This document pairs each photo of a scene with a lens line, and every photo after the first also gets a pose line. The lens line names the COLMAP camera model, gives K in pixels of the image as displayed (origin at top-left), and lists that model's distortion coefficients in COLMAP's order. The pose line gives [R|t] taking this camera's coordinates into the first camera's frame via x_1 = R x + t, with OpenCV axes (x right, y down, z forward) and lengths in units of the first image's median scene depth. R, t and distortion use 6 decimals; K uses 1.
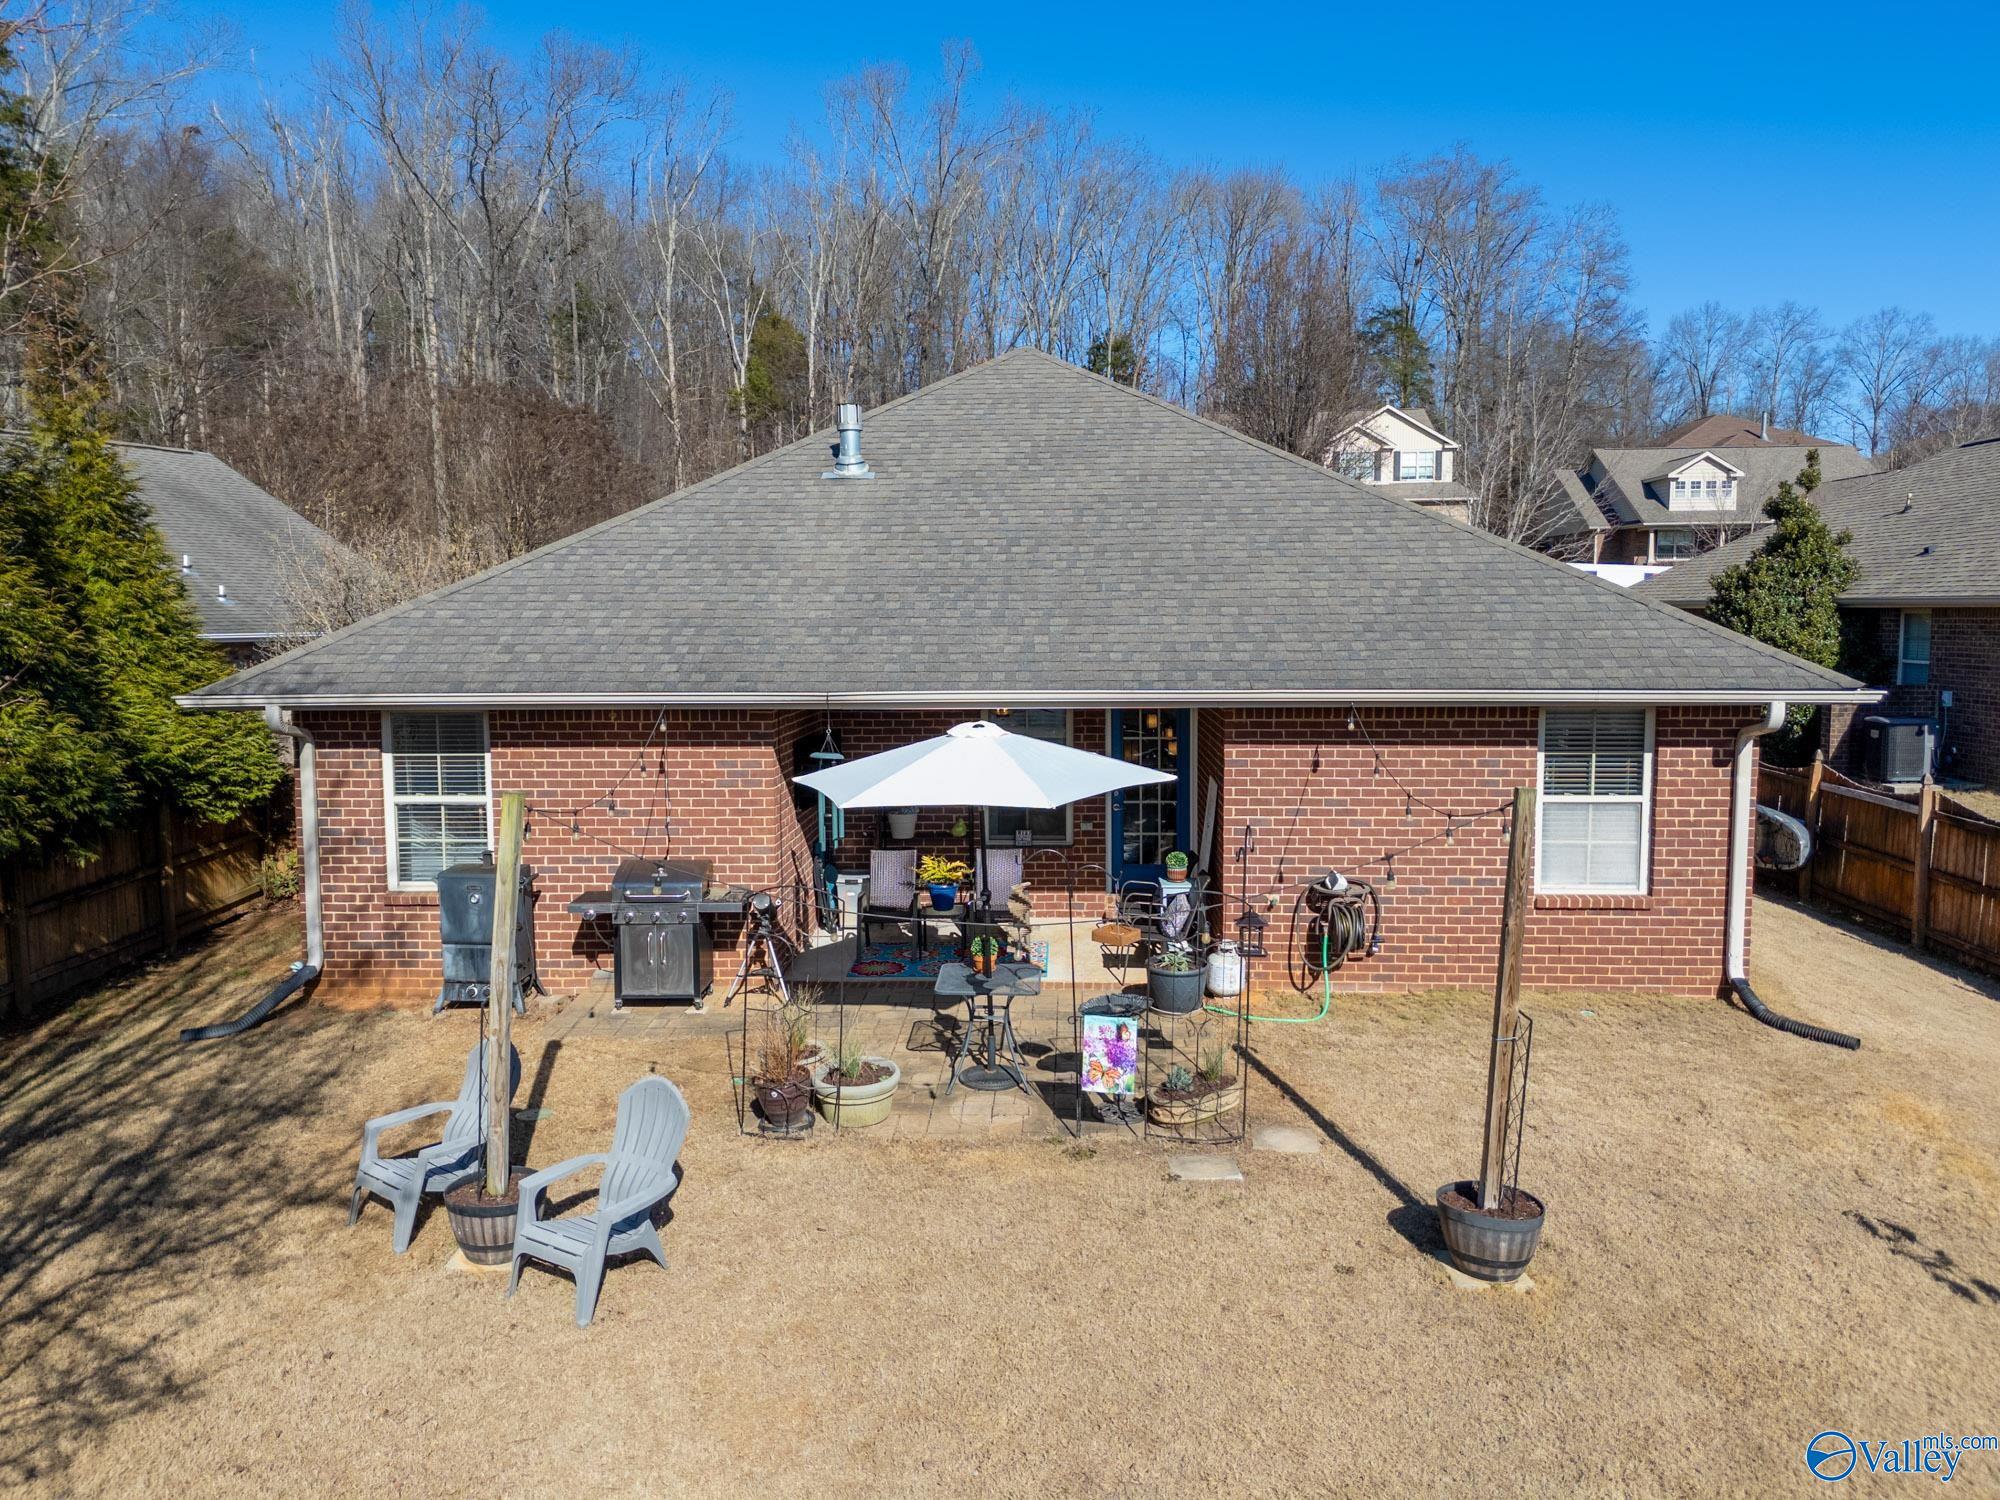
lens RADIAL K [[1467.8, 0, 991.1], [0, 1467.8, 746.2], [0, 0, 1]] dist [0.064592, -0.062831]
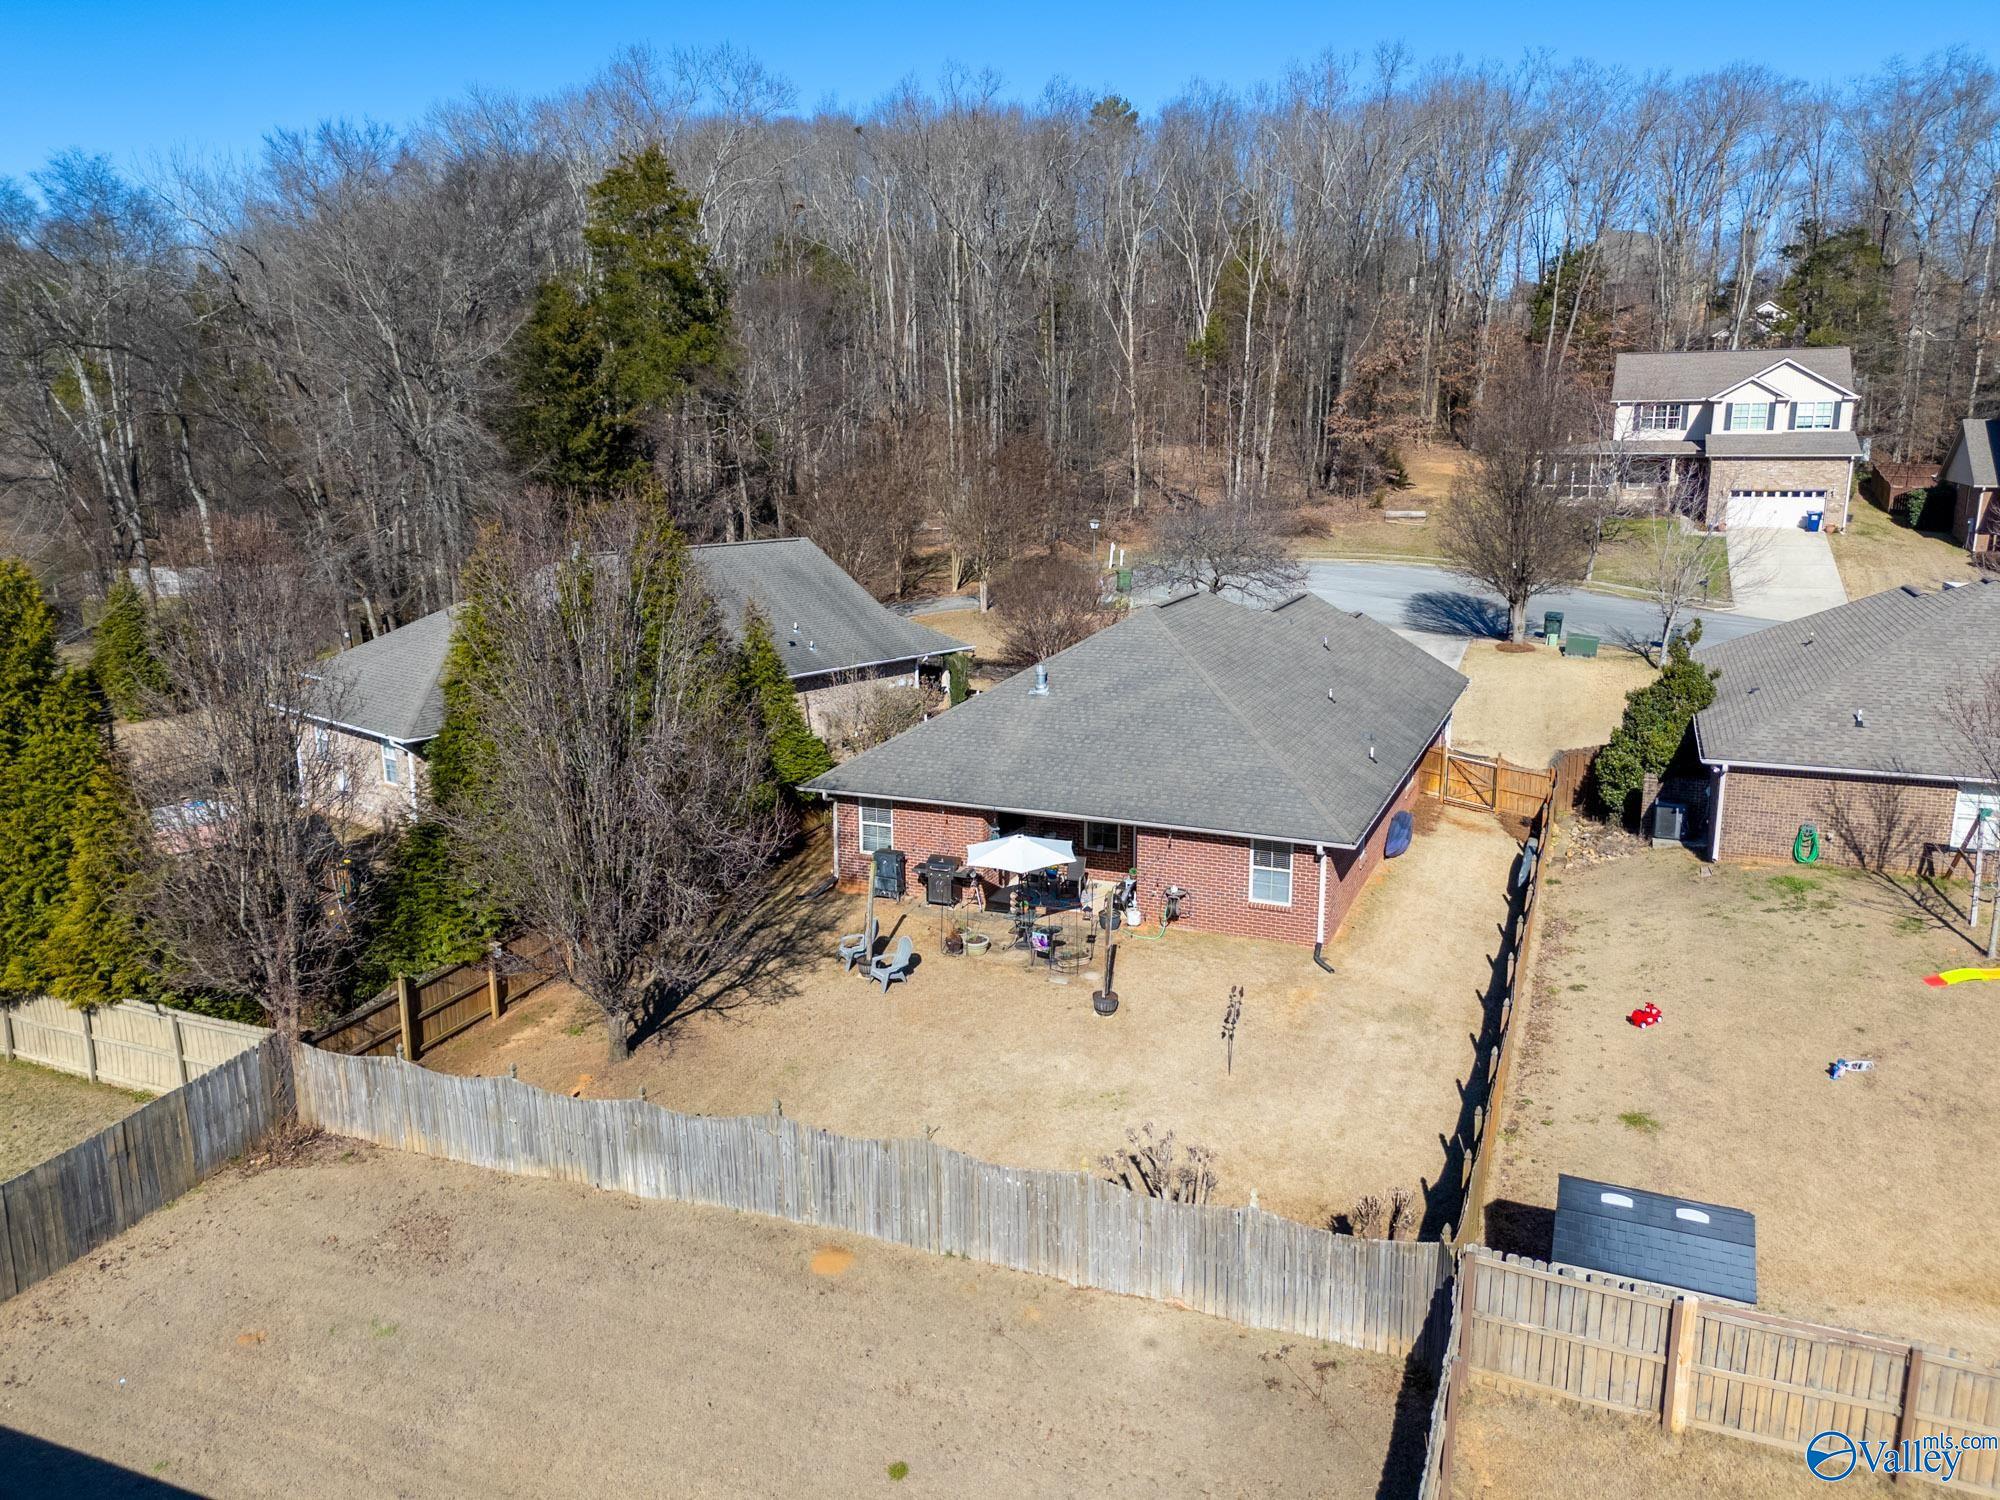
lens RADIAL K [[1467.8, 0, 965.4], [0, 1467.8, 738.4], [0, 0, 1]] dist [0.064592, -0.062831]
pose [[0.929316, 0.072342, -0.362130, 0.827625], [-0.028180, 0.991657, 0.125785, -0.506908], [0.368208, -0.106689, 0.923602, -1.589647]]
